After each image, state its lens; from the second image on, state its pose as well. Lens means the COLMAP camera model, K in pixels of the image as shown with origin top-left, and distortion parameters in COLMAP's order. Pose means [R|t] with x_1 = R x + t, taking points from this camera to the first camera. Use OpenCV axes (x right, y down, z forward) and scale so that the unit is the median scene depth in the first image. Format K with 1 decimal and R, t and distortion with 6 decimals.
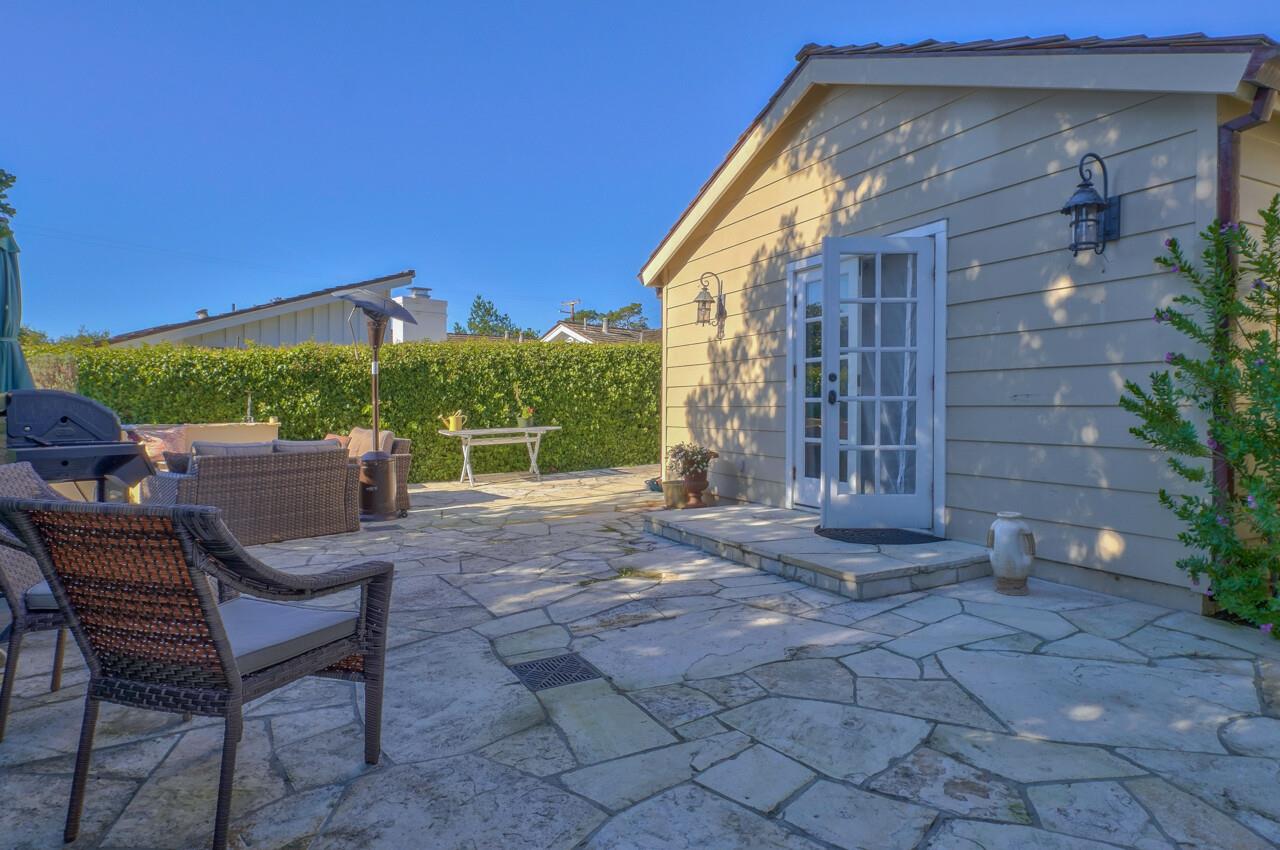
lens RADIAL K [[725.0, 0, 642.3], [0, 725.0, 382.9], [0, 0, 1]] dist [0.005380, -0.000555]
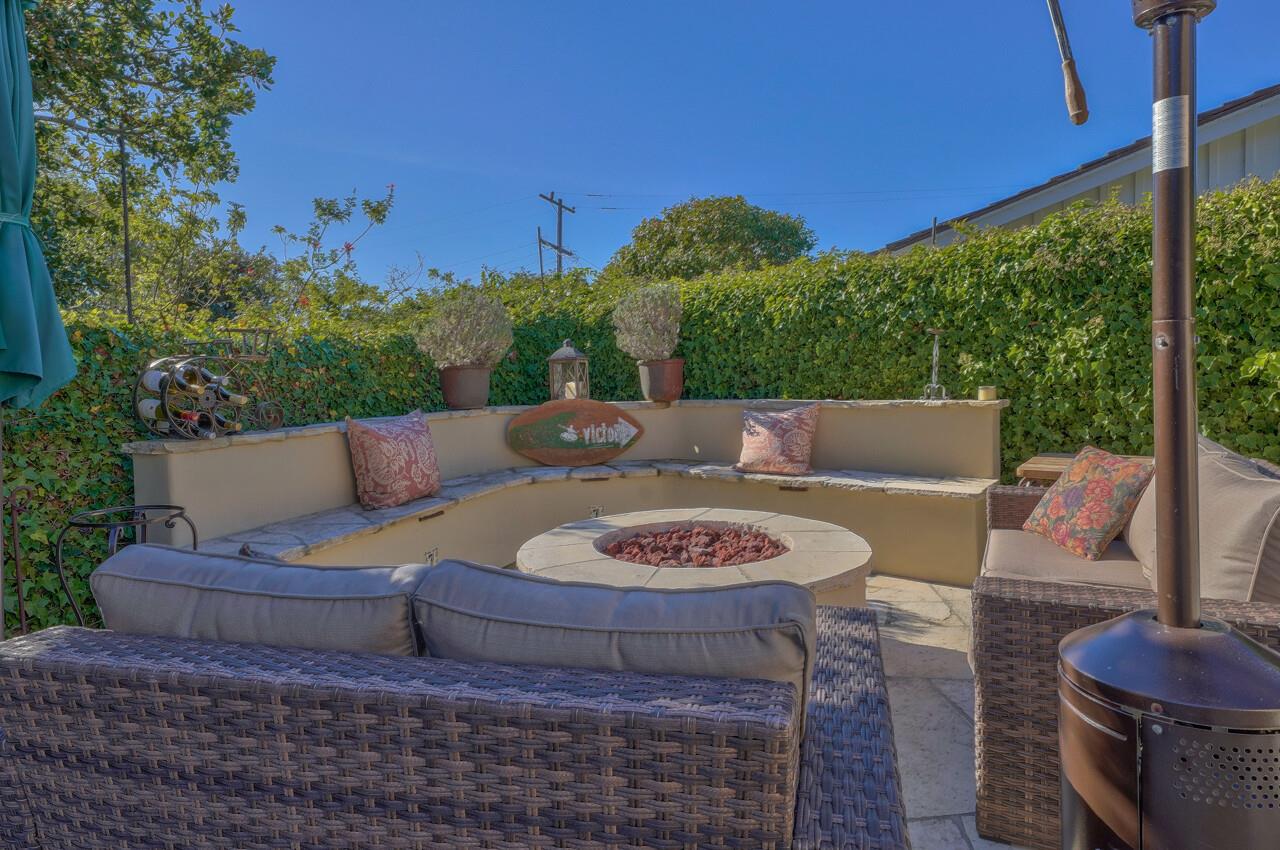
lens RADIAL K [[725.0, 0, 642.3], [0, 725.0, 382.9], [0, 0, 1]] dist [0.005380, -0.000555]
pose [[0.421170, 0.006517, -0.906958, -0.307351], [0.054739, 0.997969, 0.032590, 0.029031], [0.905329, -0.063372, 0.419958, 0.942385]]
